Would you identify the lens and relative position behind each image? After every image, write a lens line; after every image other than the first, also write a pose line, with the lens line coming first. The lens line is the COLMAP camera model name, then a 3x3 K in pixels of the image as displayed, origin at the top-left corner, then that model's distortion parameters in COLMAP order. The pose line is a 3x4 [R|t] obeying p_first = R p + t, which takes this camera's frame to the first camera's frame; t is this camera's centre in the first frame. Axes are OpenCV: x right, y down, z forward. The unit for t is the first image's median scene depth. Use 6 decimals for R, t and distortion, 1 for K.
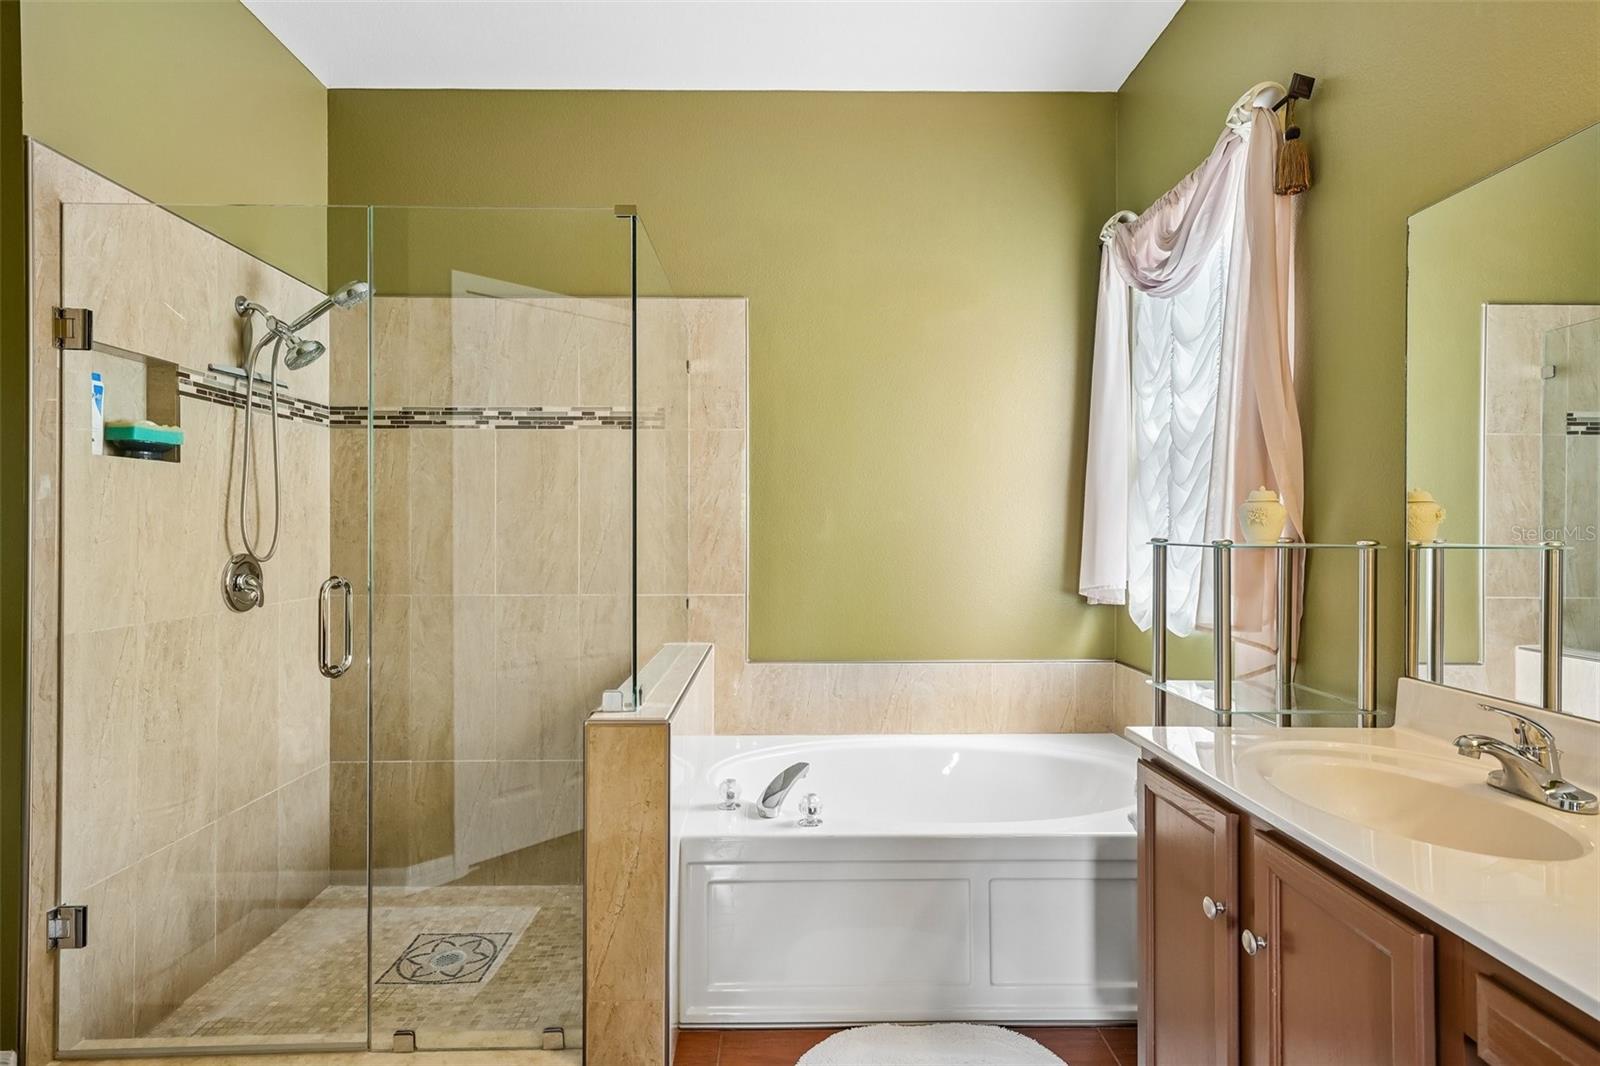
lens RADIAL K [[834.0, 0, 795.0], [0, 834.0, 527.1], [0, 0, 1]] dist [0.005331, 0.002726]
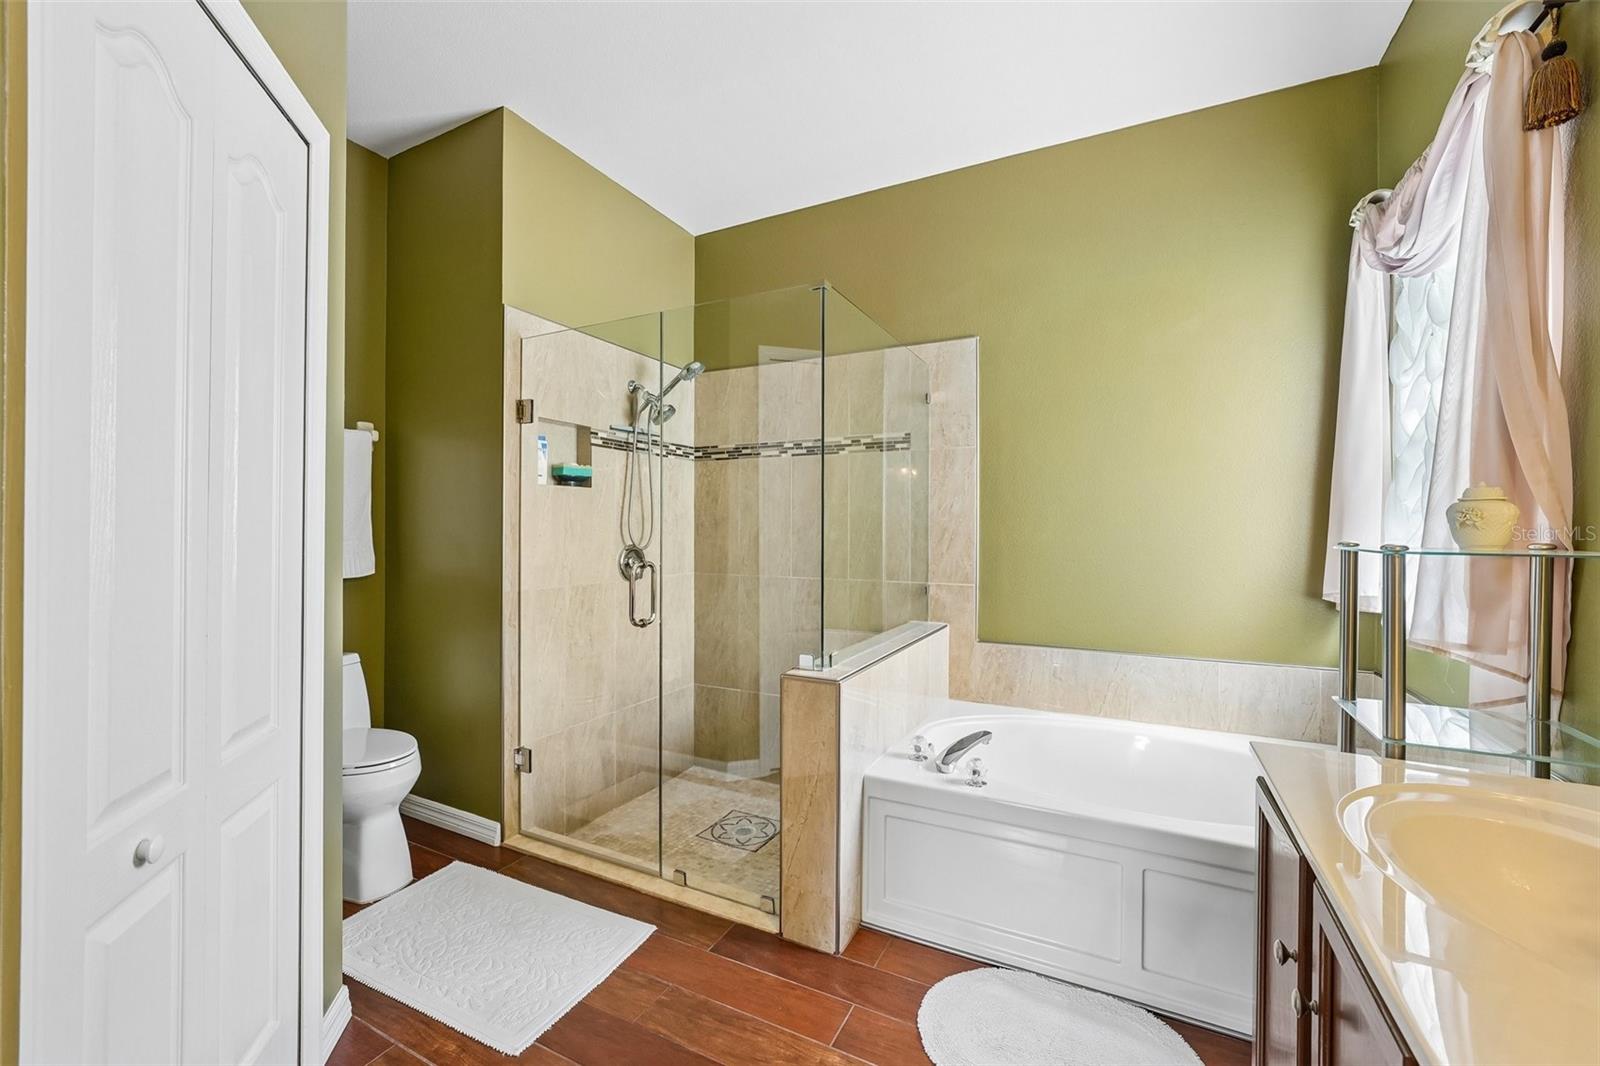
lens RADIAL K [[648.0, 0, 802.2], [0, 648.0, 530.3], [0, 0, 1]] dist [-0.014915, 0.004091]
pose [[0.882359, 0.004530, -0.470556, 0.208983], [-0.002879, 0.999987, 0.004229, -0.000820], [0.470569, -0.002376, 0.882360, 0.085880]]
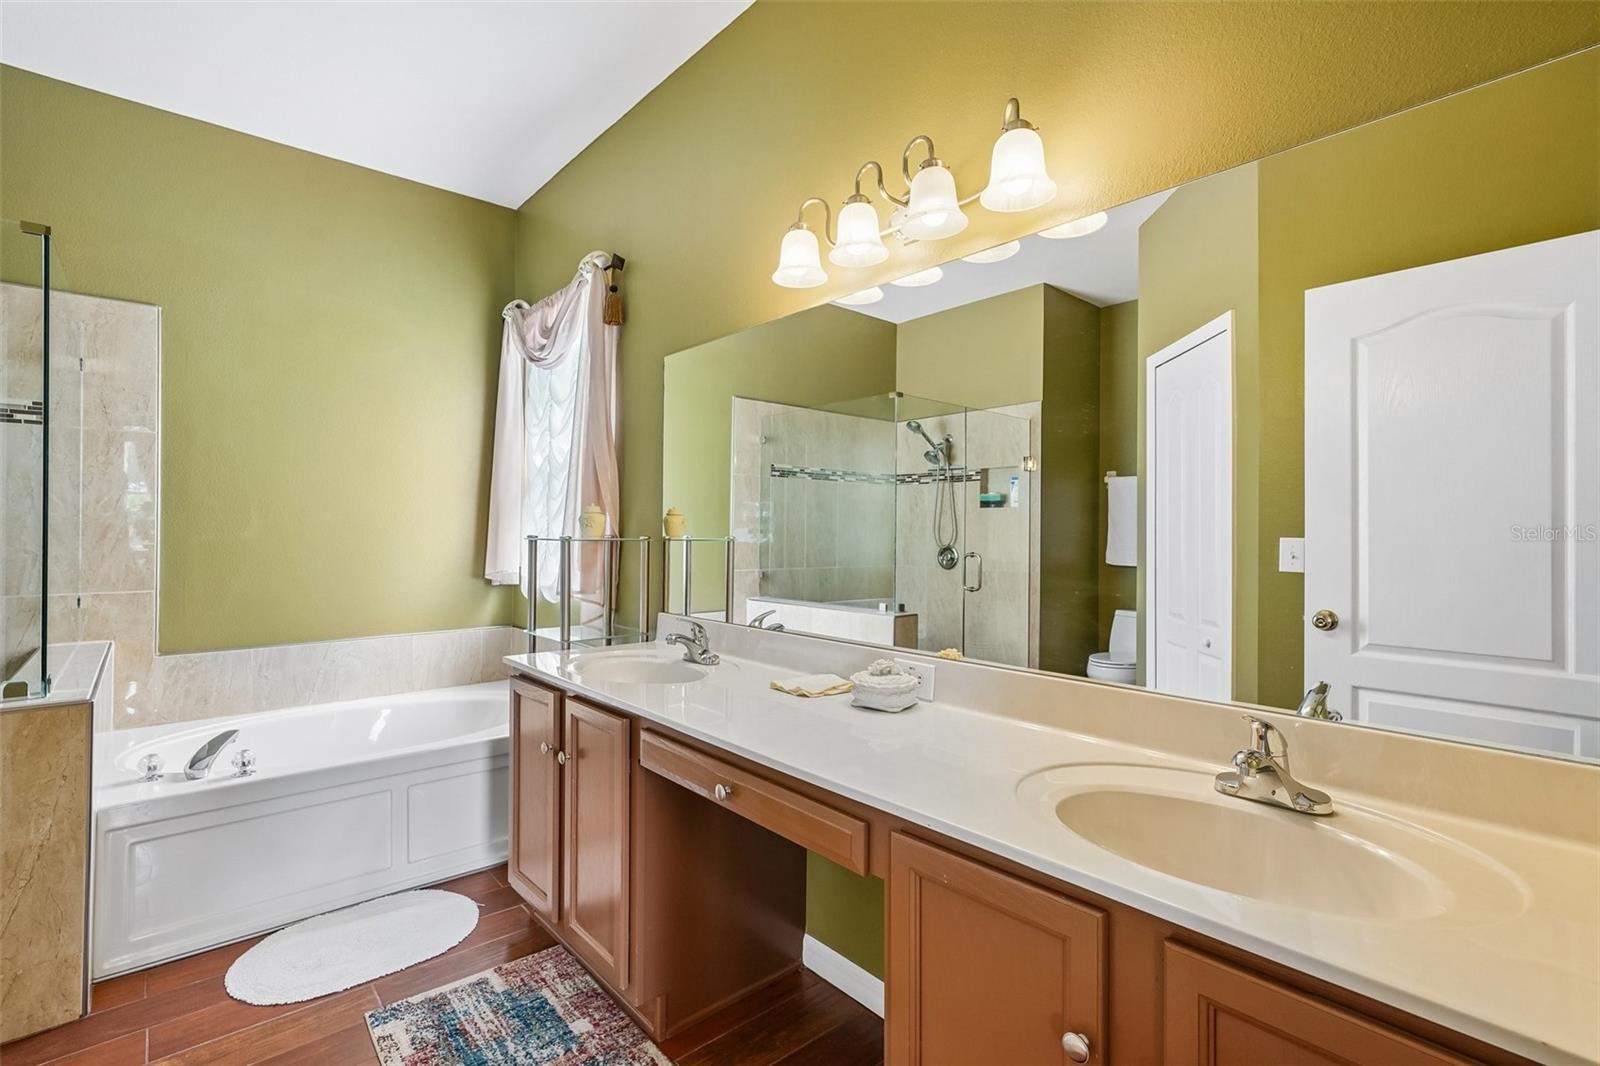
lens RADIAL K [[738.8, 0, 791.5], [0, 738.8, 525.6], [0, 0, 1]] dist [-0.005398, 0.004314]
pose [[0.766654, 0.006859, 0.642024, -0.055755], [-0.005335, 0.999976, -0.004313, -0.001005], [-0.642039, -0.000119, 0.766672, -0.288248]]
